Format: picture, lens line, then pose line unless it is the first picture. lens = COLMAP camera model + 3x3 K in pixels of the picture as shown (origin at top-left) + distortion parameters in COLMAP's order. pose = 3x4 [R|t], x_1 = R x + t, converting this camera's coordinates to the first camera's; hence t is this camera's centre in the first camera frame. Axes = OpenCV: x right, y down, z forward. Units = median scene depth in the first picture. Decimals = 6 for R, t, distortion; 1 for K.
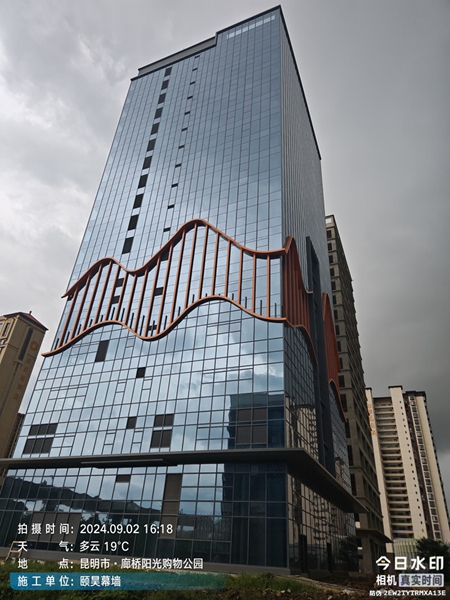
lens RADIAL K [[404.1, 0, 225.0], [0, 404.1, 300.0], [0, 0, 1]] dist [0.103371, -0.112338]
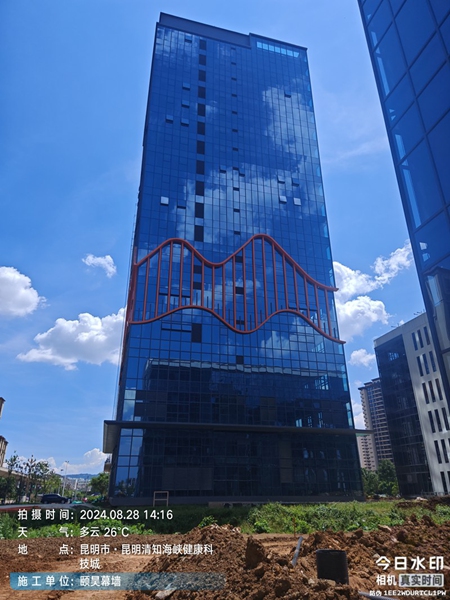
lens RADIAL K [[404.1, 0, 225.0], [0, 404.1, 300.0], [0, 0, 1]] dist [0.103371, -0.112338]
pose [[0.778684, 0.198511, 0.595184, -0.967016], [-0.287886, 0.955918, 0.057818, -0.055468], [-0.557470, -0.216367, 0.801507, 0.054873]]
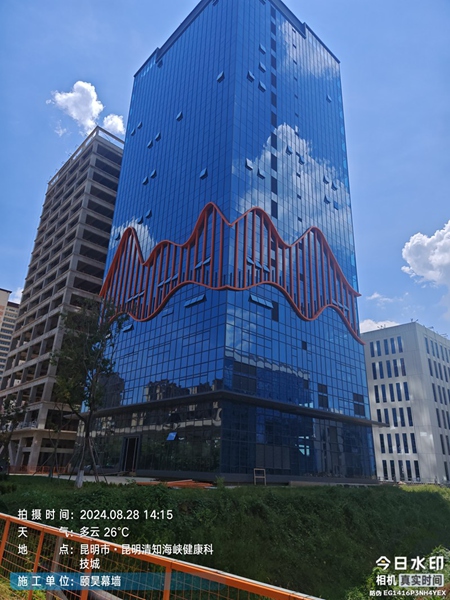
lens RADIAL K [[404.1, 0, 225.0], [0, 404.1, 300.0], [0, 0, 1]] dist [0.103371, -0.112338]
pose [[0.403704, 0.302868, 0.863304, -1.370762], [-0.494561, 0.866107, -0.072581, 0.254534], [-0.769696, -0.397655, 0.499438, 0.574119]]
